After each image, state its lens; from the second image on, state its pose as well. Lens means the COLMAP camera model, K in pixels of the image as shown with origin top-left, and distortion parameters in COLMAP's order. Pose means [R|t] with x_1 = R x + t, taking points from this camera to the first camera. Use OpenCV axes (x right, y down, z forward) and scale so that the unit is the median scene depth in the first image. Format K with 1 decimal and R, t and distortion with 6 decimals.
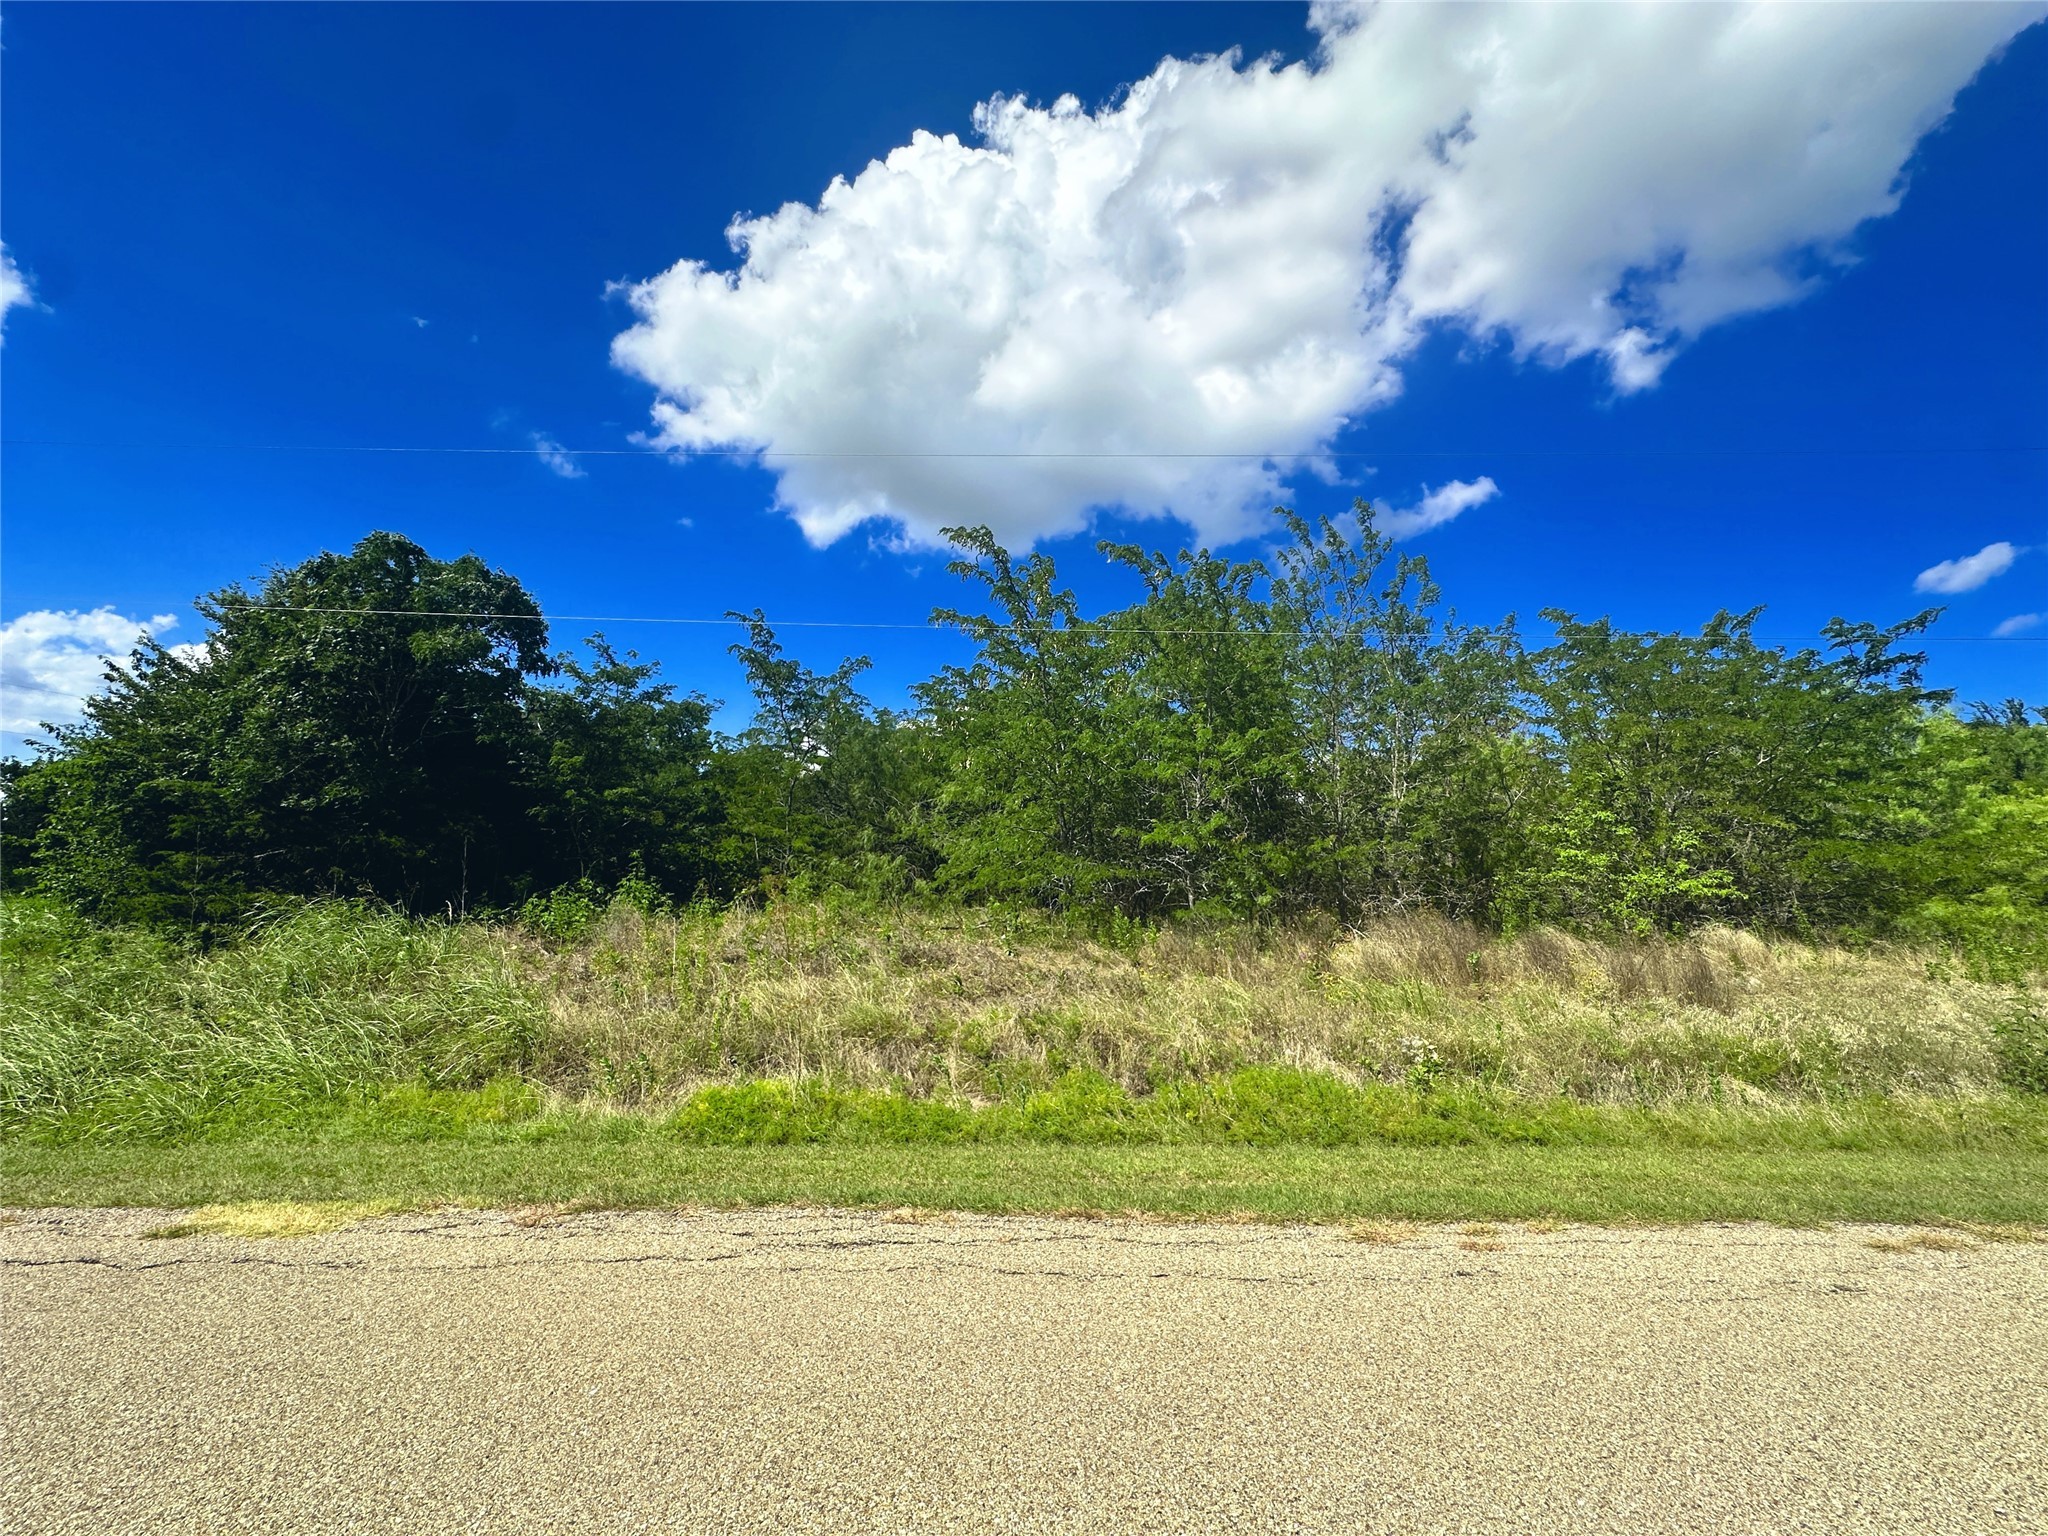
lens RADIAL K [[842.5, 0, 1028.4], [0, 842.5, 795.0], [0, 0, 1]] dist [0.000154, 0.000233]
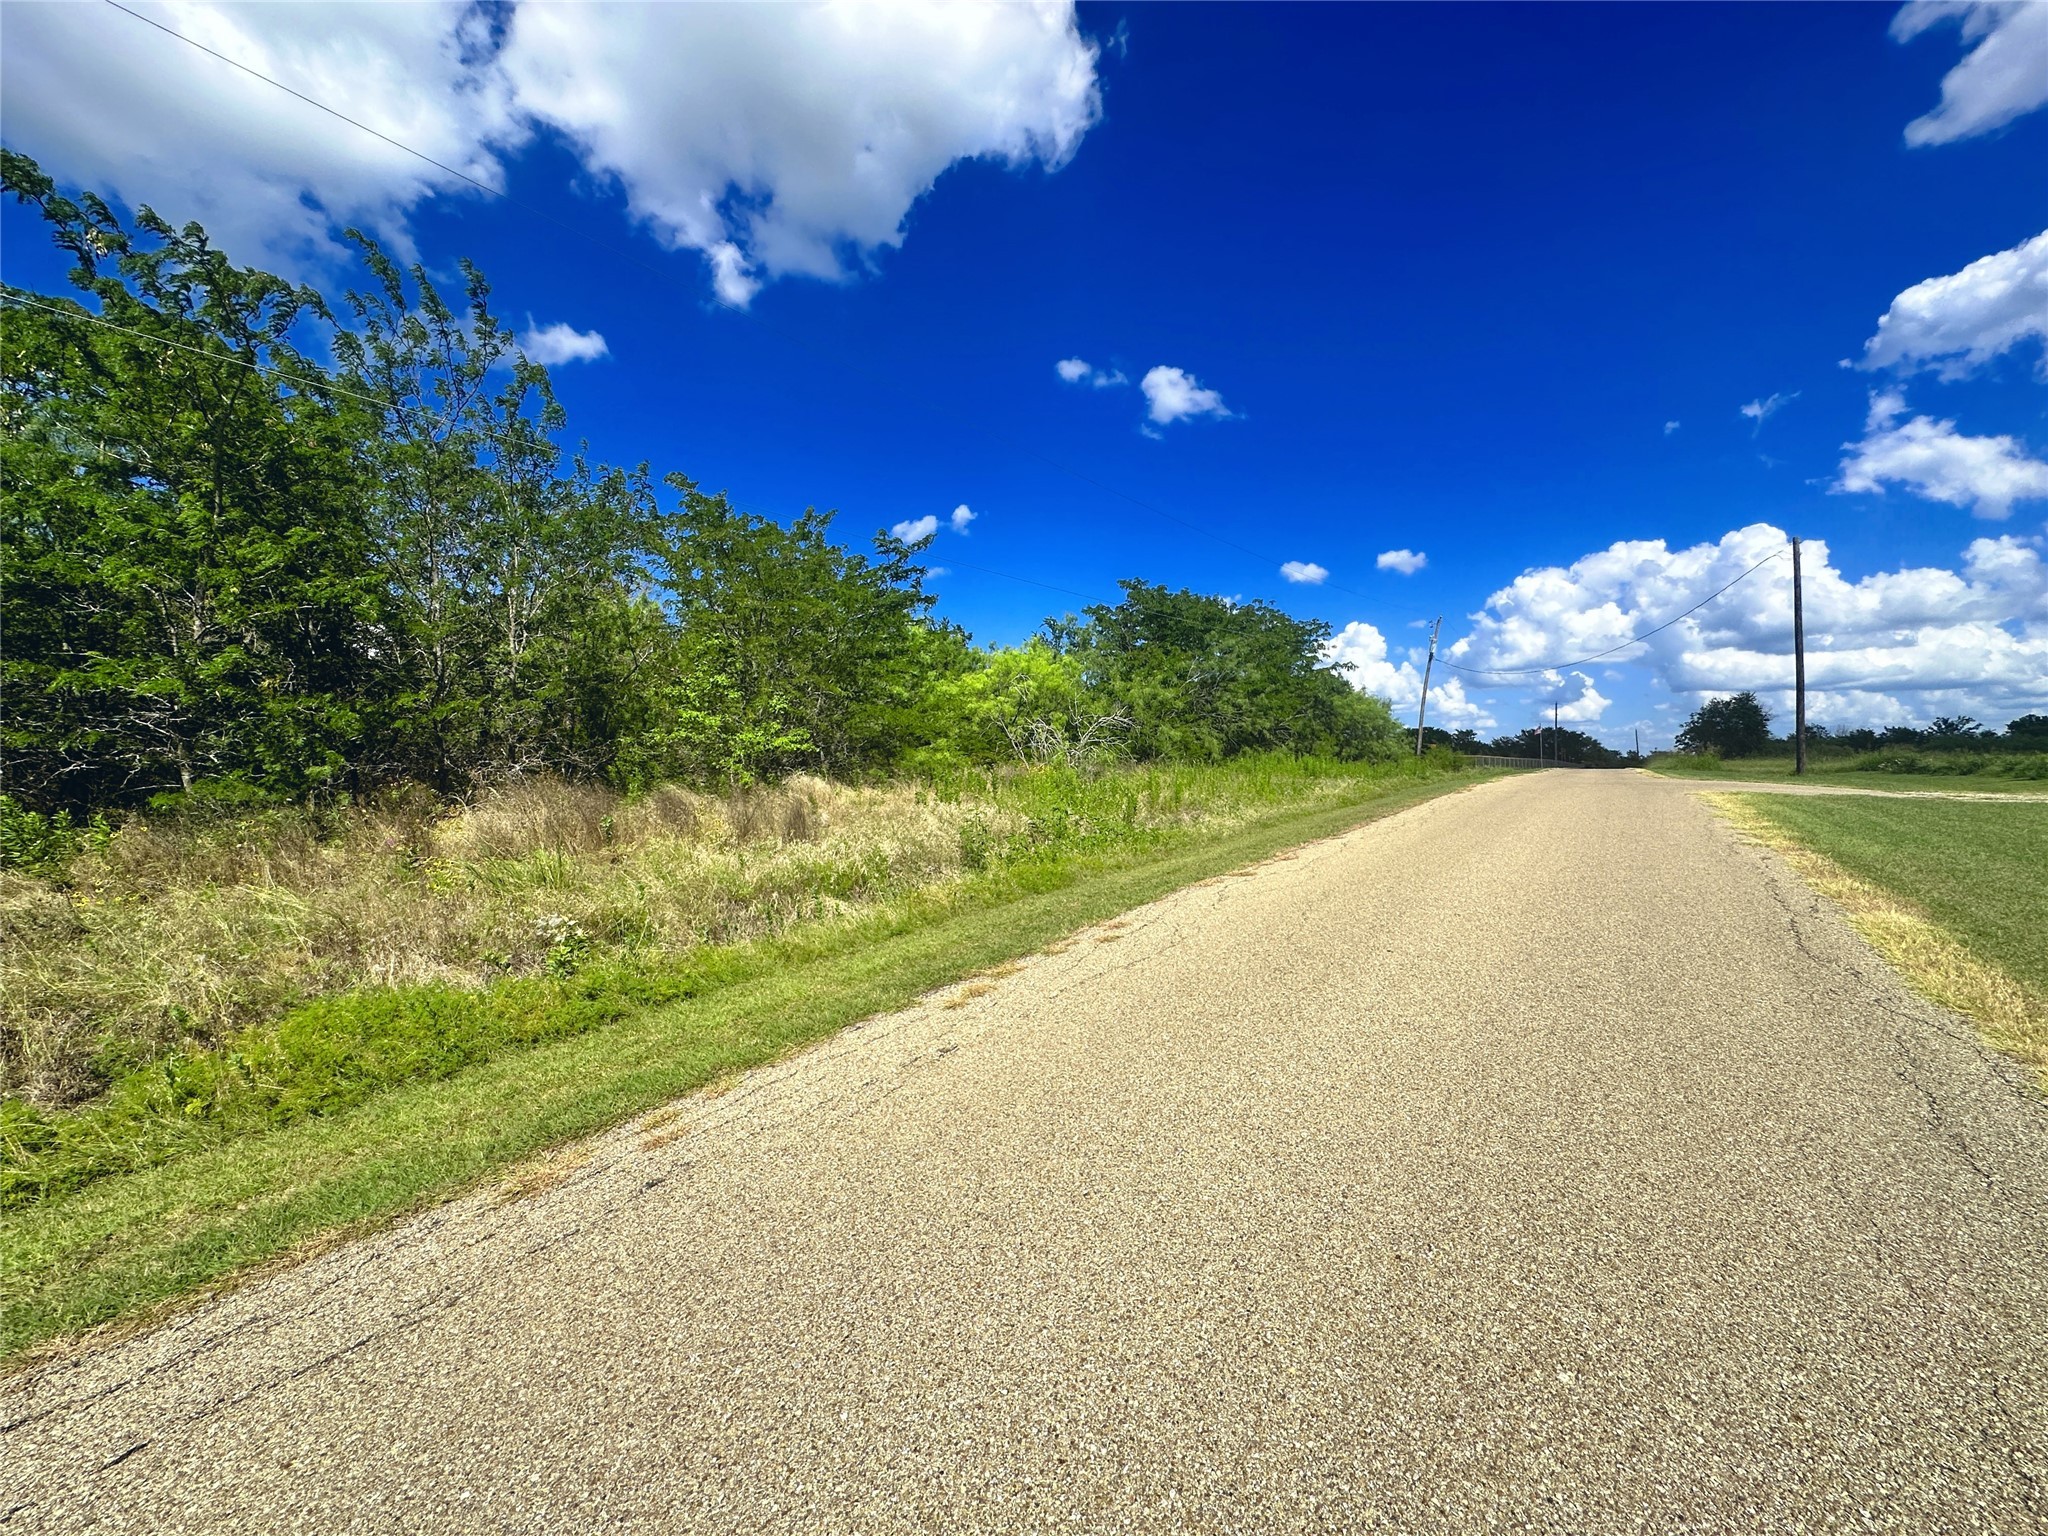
lens RADIAL K [[822.1, 0, 1037.1], [0, 822.1, 766.7], [0, 0, 1]] dist [-0.001096, 0.000284]
pose [[0.545578, -0.046798, 0.836753, 0.021973], [-0.056711, 0.994089, 0.092574, 0.021425], [-0.836139, -0.097960, 0.539699, 0.108988]]
